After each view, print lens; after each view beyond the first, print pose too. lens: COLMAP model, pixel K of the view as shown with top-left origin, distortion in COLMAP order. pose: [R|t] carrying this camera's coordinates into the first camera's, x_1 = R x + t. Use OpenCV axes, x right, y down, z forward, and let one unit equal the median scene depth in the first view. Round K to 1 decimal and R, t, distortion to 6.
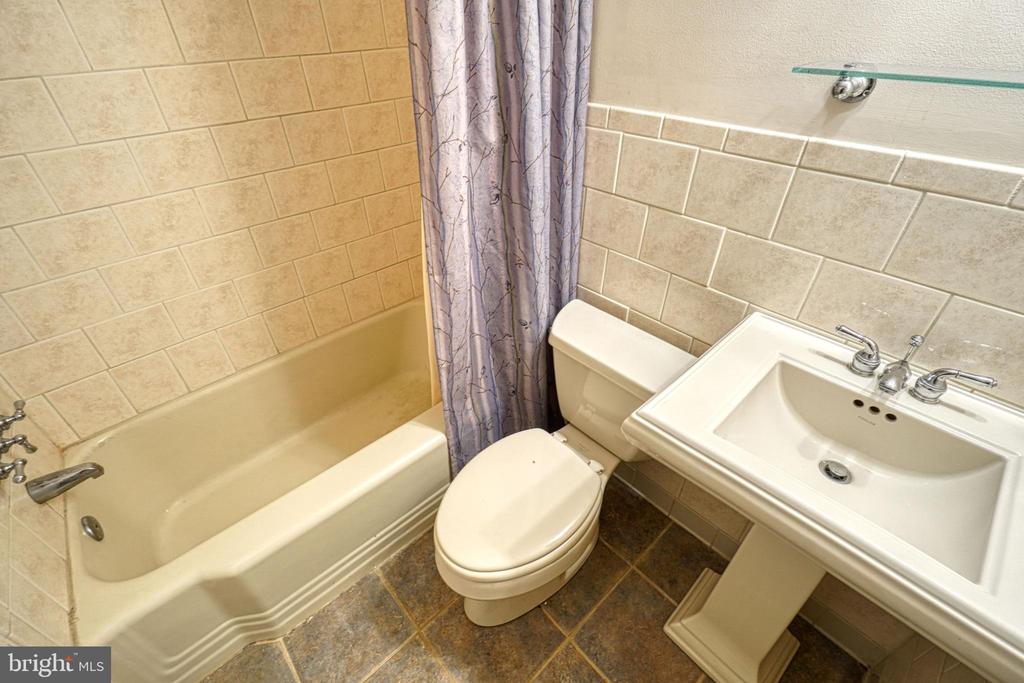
lens RADIAL K [[451.0, 0, 511.3], [0, 451.0, 337.8], [0, 0, 1]] dist [0.002199, -0.004577]
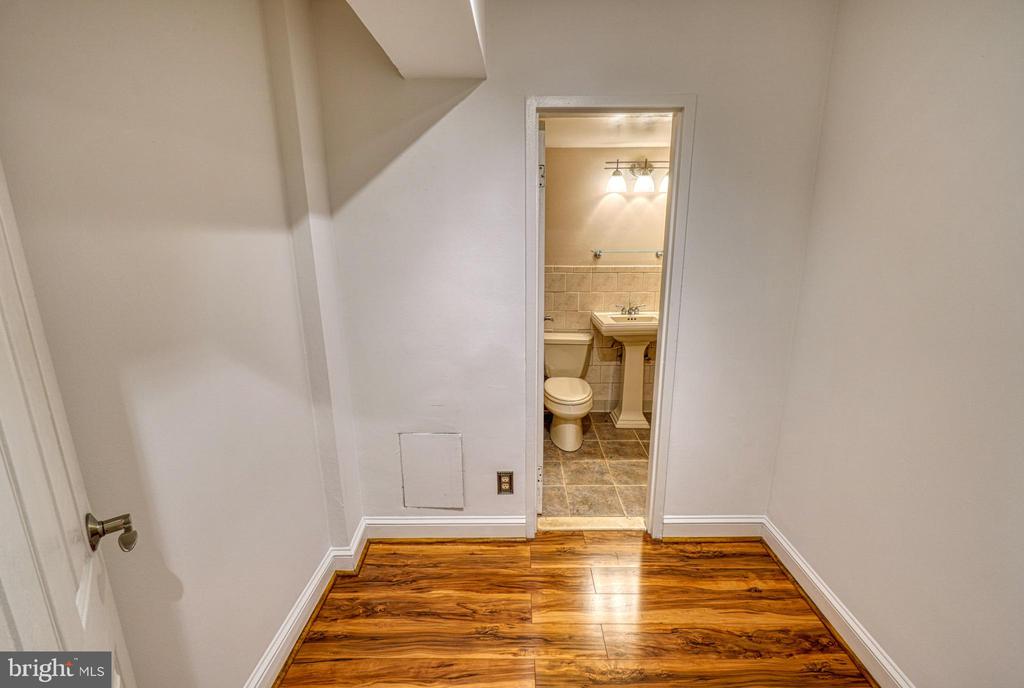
lens RADIAL K [[449.8, 0, 515.7], [0, 449.8, 345.2], [0, 0, 1]] dist [-0.017093, 0.000521]
pose [[0.683581, -0.161600, 0.711760, -2.664099], [0.431518, 0.875974, -0.215550, 0.728172], [-0.588651, 0.454483, 0.668532, -0.954722]]
